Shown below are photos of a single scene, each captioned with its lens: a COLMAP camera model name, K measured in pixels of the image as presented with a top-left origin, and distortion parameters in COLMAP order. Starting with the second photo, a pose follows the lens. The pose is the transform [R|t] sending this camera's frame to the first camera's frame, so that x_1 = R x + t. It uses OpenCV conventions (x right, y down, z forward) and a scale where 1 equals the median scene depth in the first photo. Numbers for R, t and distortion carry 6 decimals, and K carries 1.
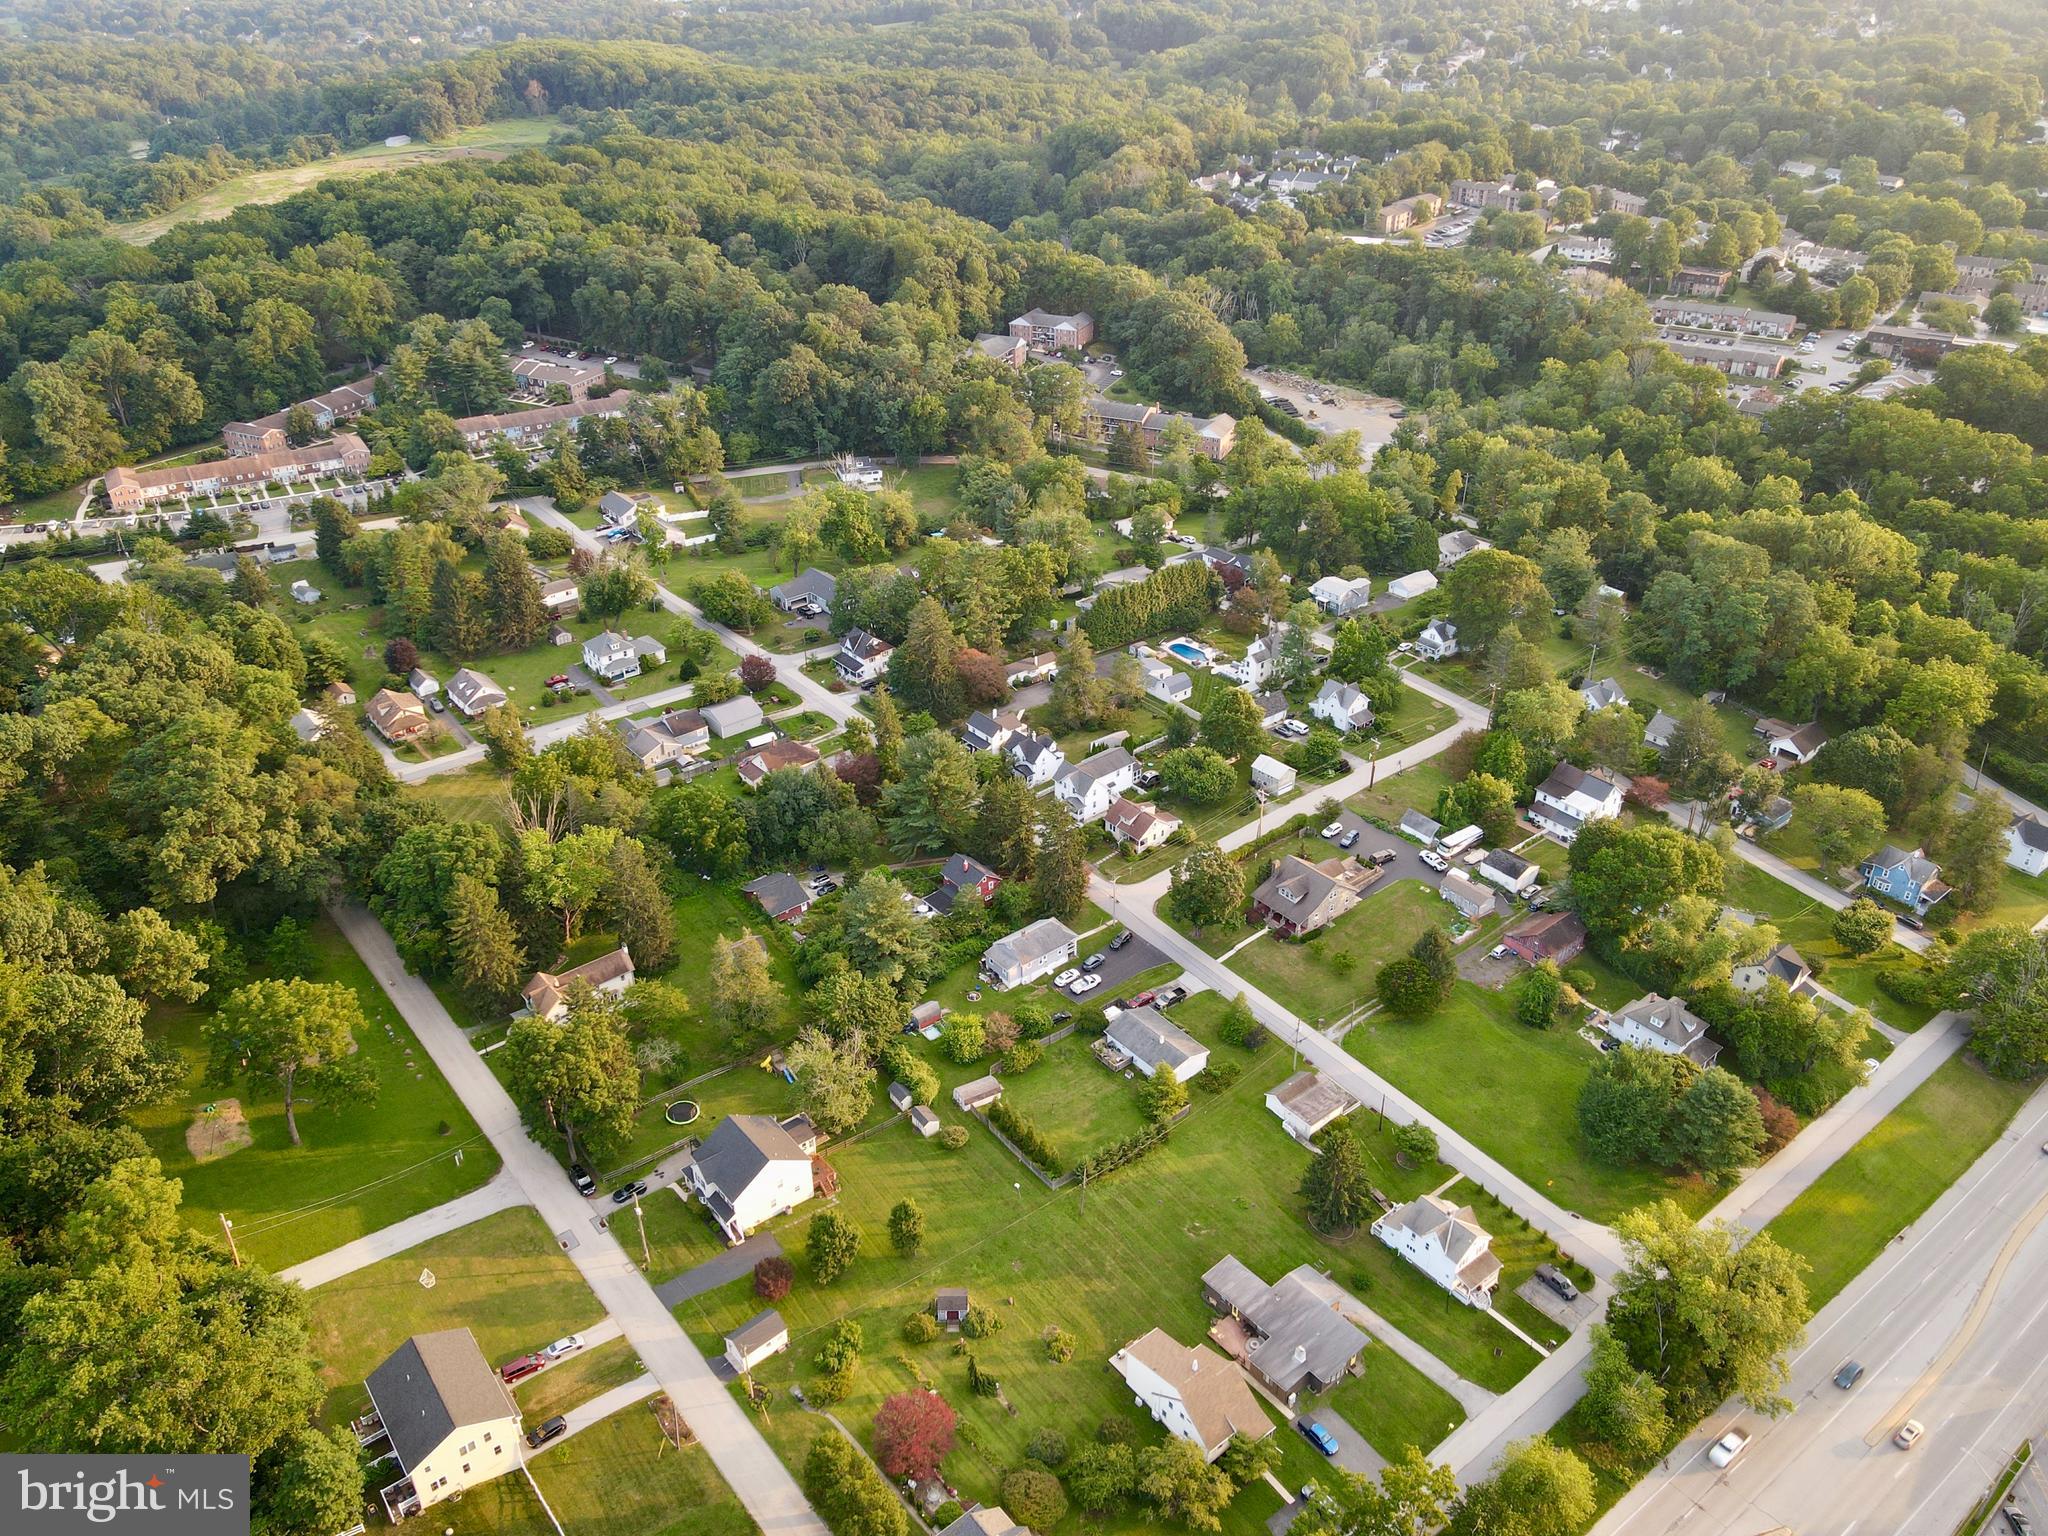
lens RADIAL K [[1507.9, 0, 1017.5], [0, 1507.9, 777.1], [0, 0, 1]] dist [-0.005119, 0.043550]
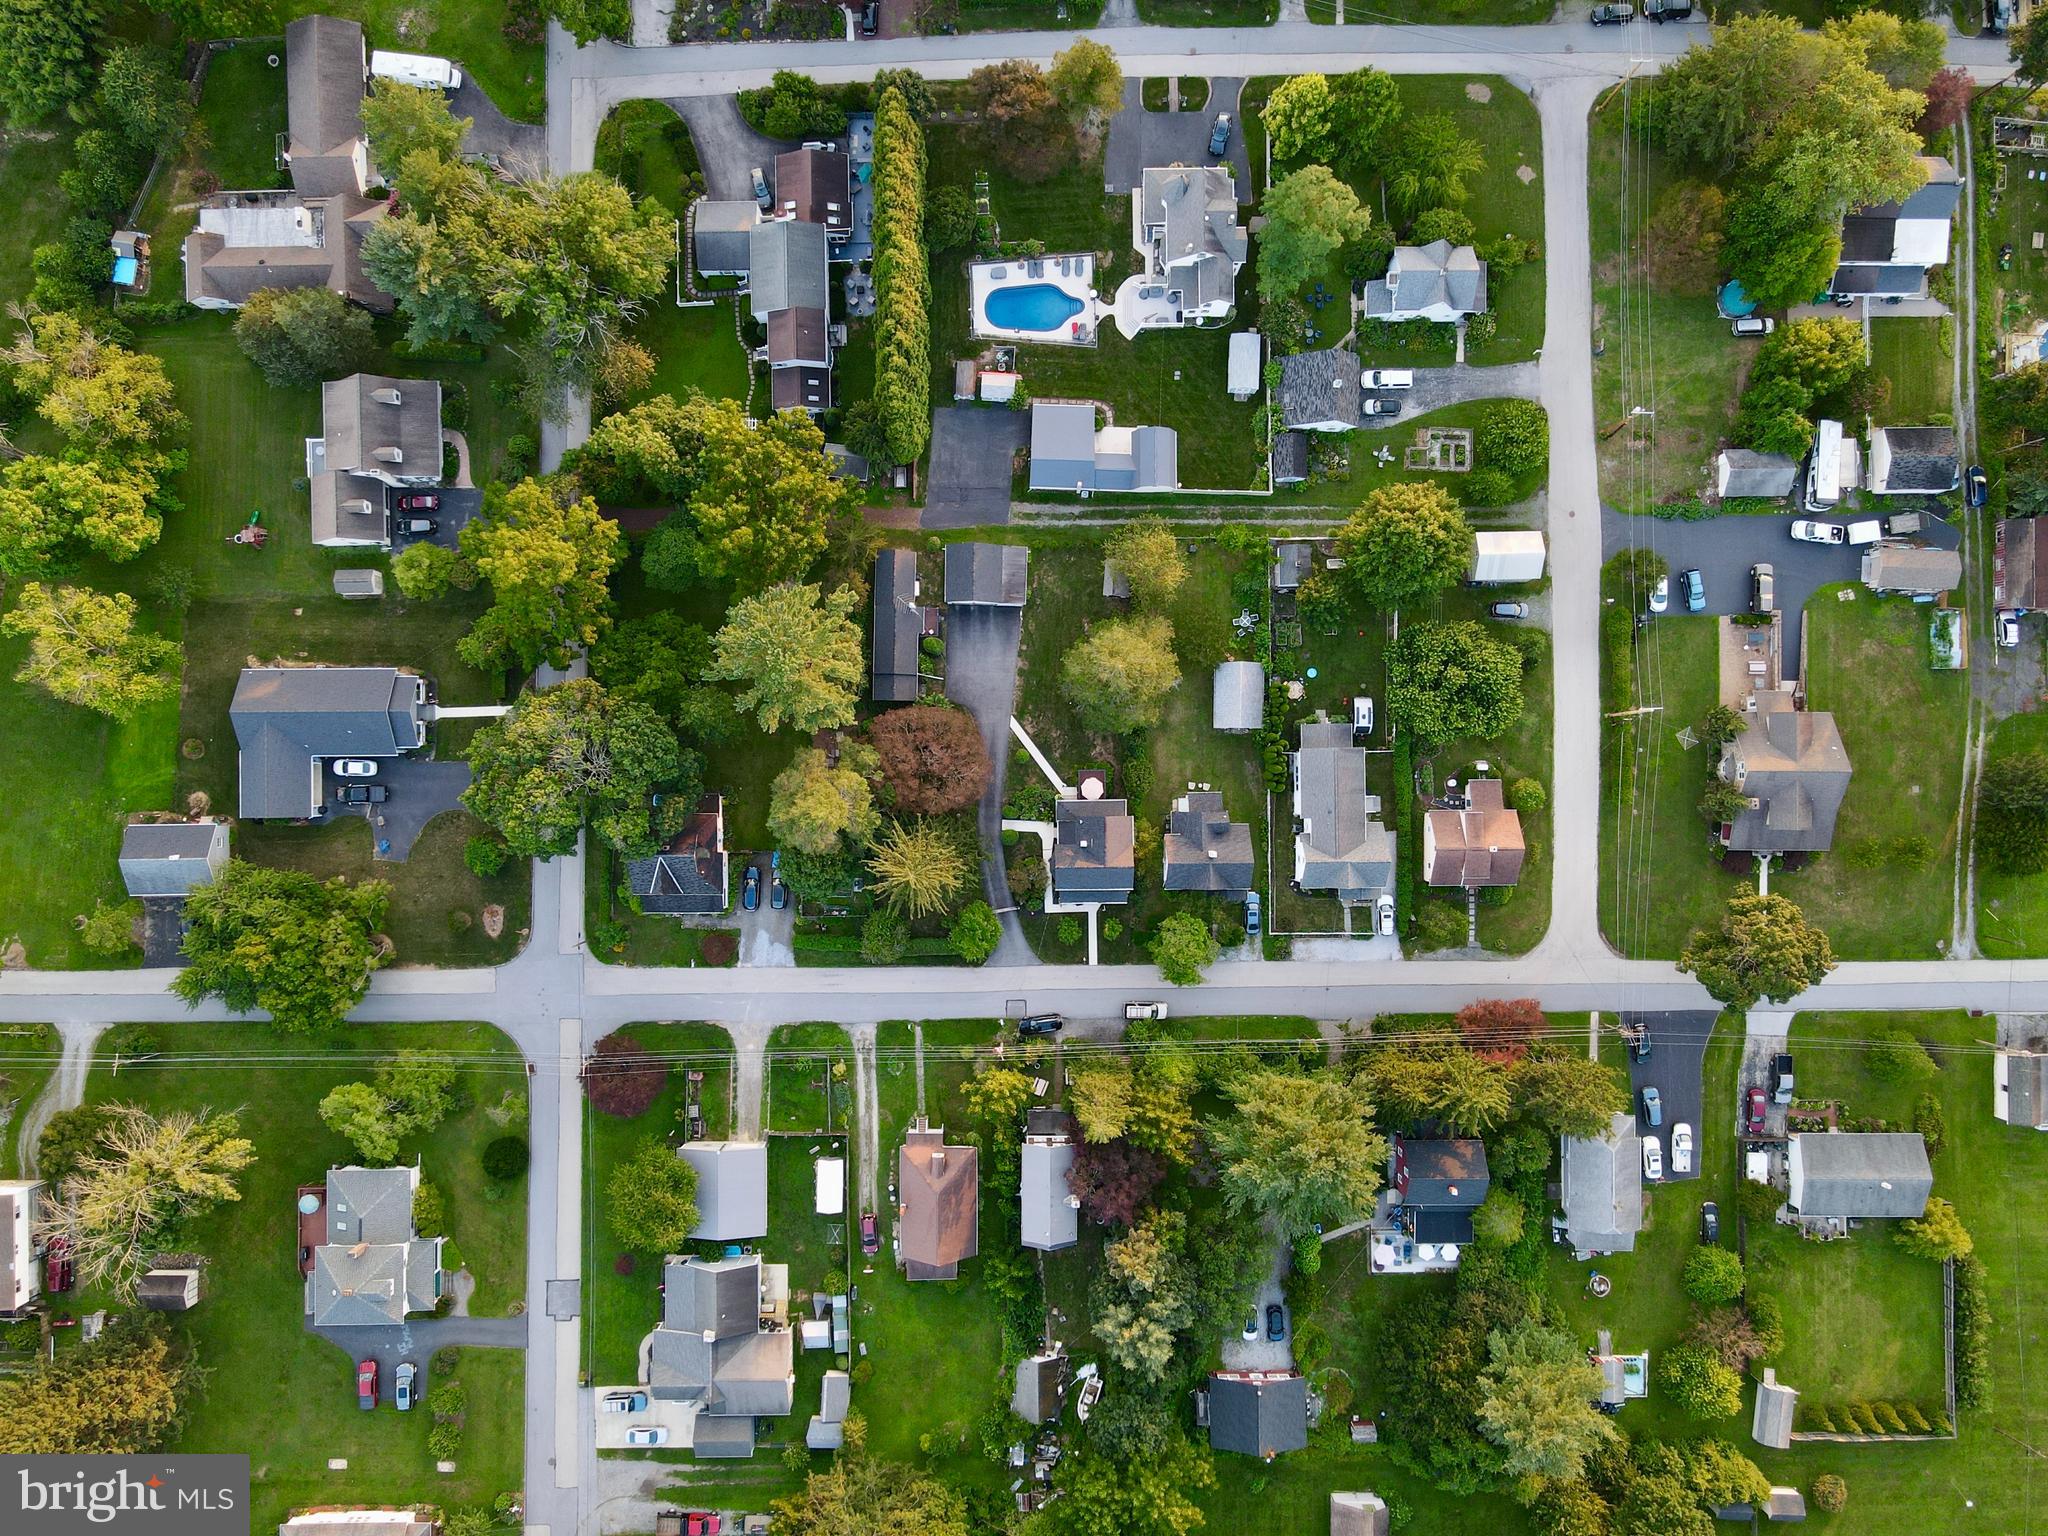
lens RADIAL K [[1507.9, 0, 1017.5], [0, 1507.9, 777.1], [0, 0, 1]] dist [-0.005119, 0.043550]
pose [[0.628055, -0.778054, 0.013380, -0.017847], [0.393128, 0.332083, 0.857421, -0.502864], [-0.671563, -0.533248, 0.514441, 0.731125]]
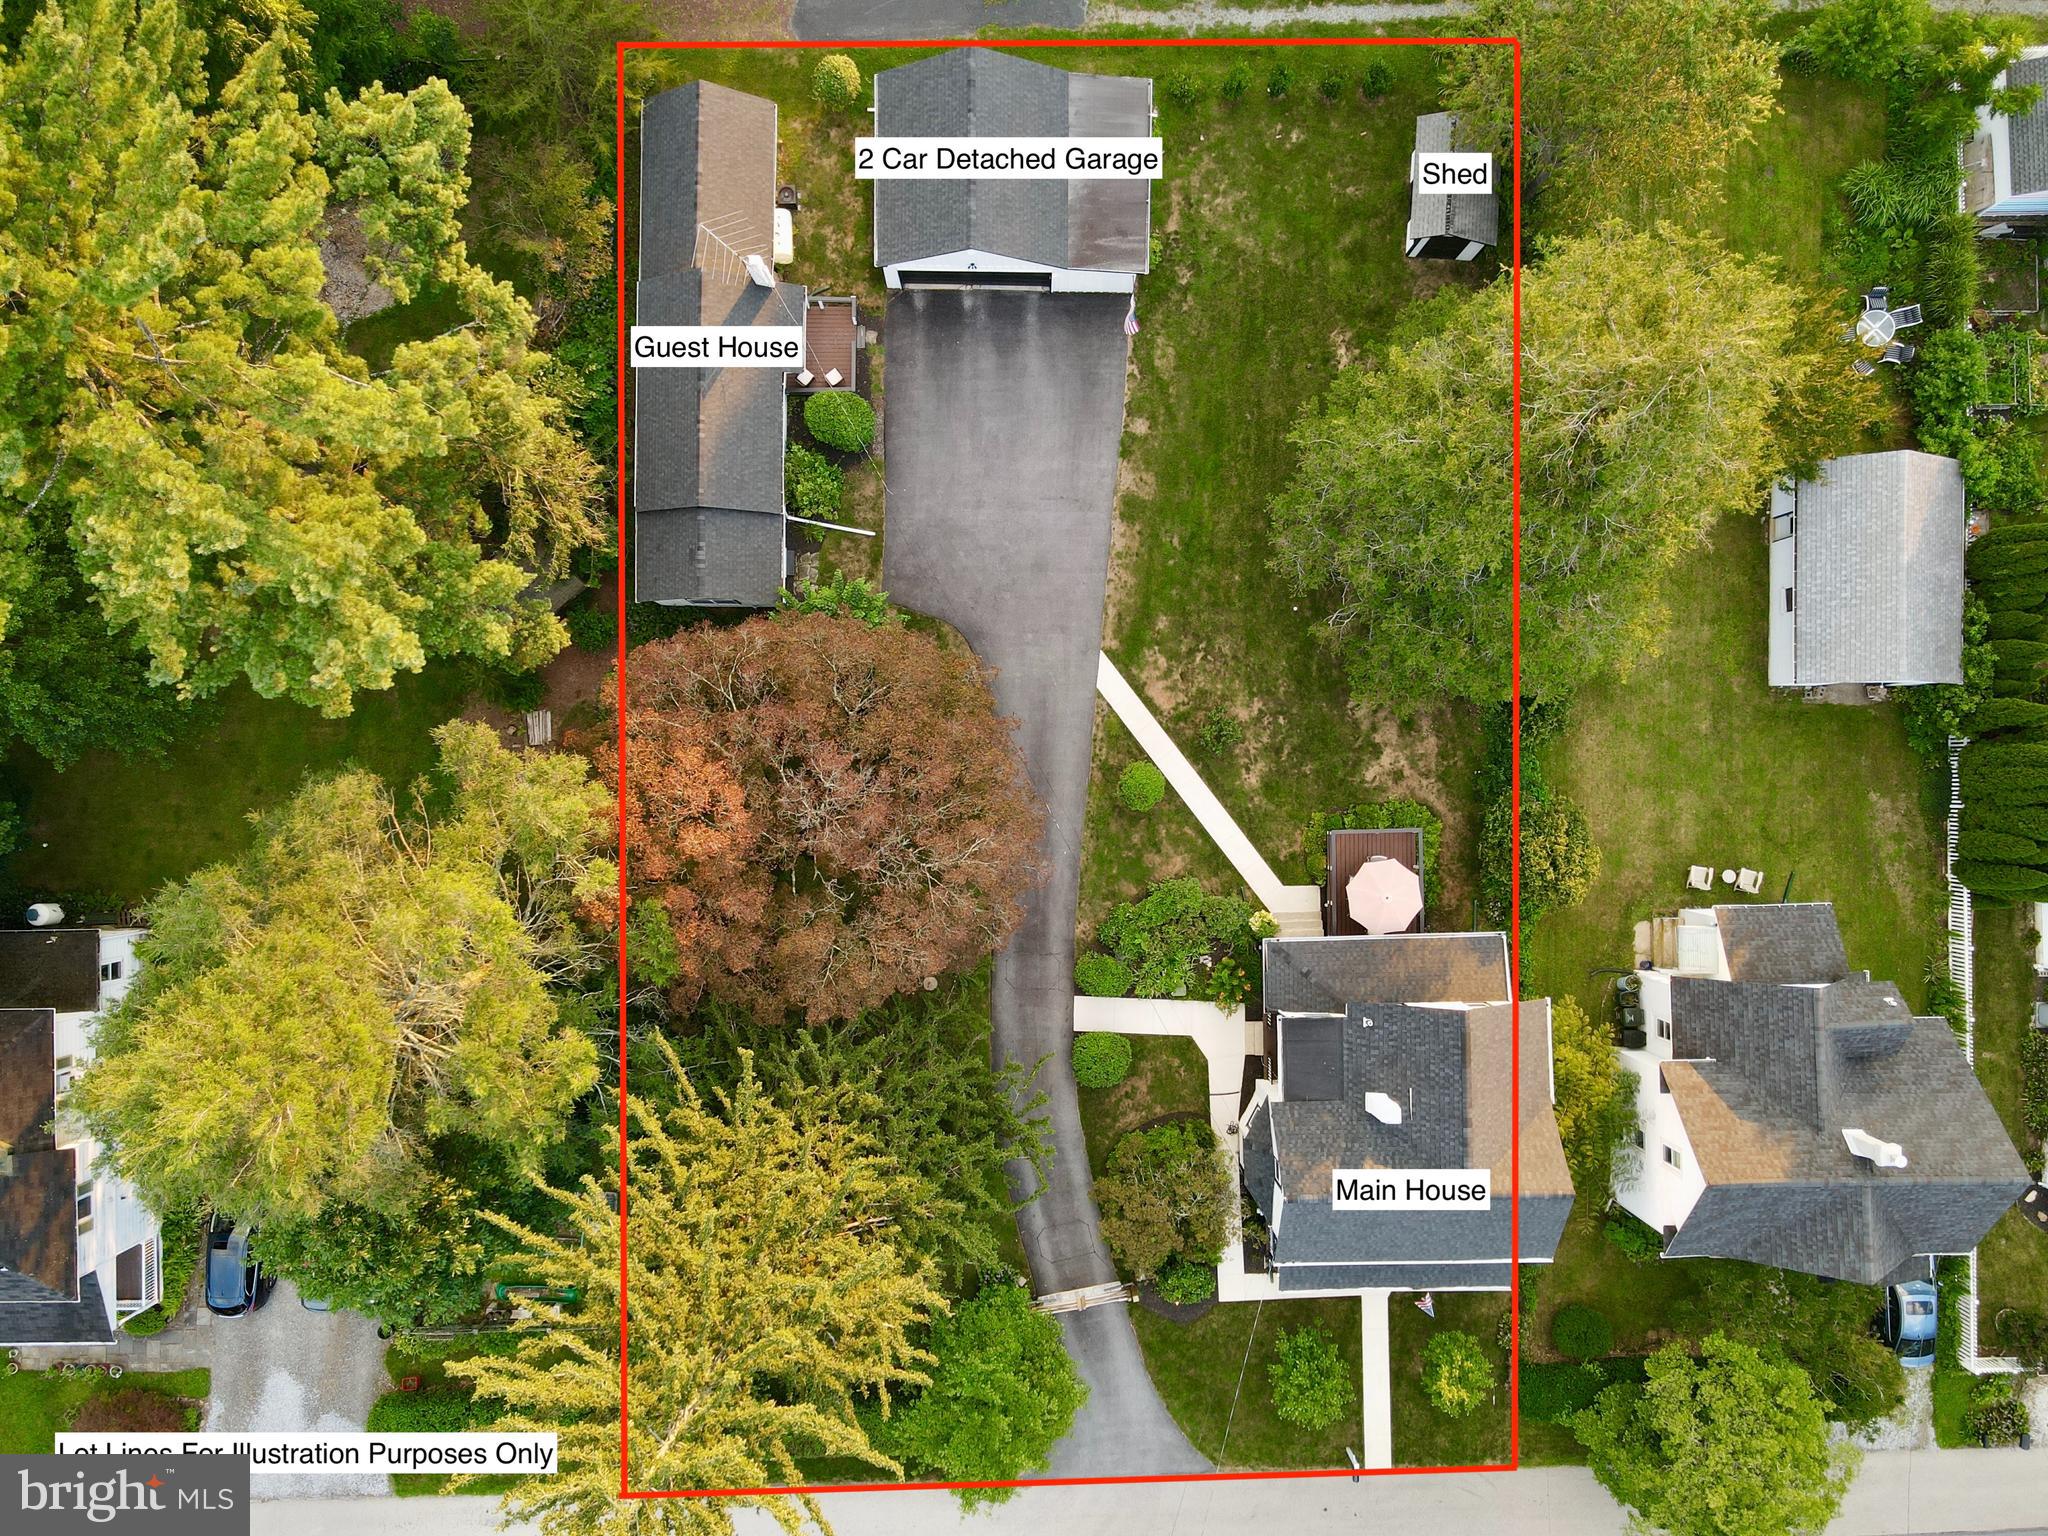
lens RADIAL K [[1507.9, 0, 1017.5], [0, 1507.9, 777.1], [0, 0, 1]] dist [-0.005119, 0.043550]
pose [[0.619751, -0.784743, 0.009385, -0.012666], [0.400742, 0.326723, 0.855954, -0.190233], [-0.674770, -0.526717, 0.516966, 0.934492]]
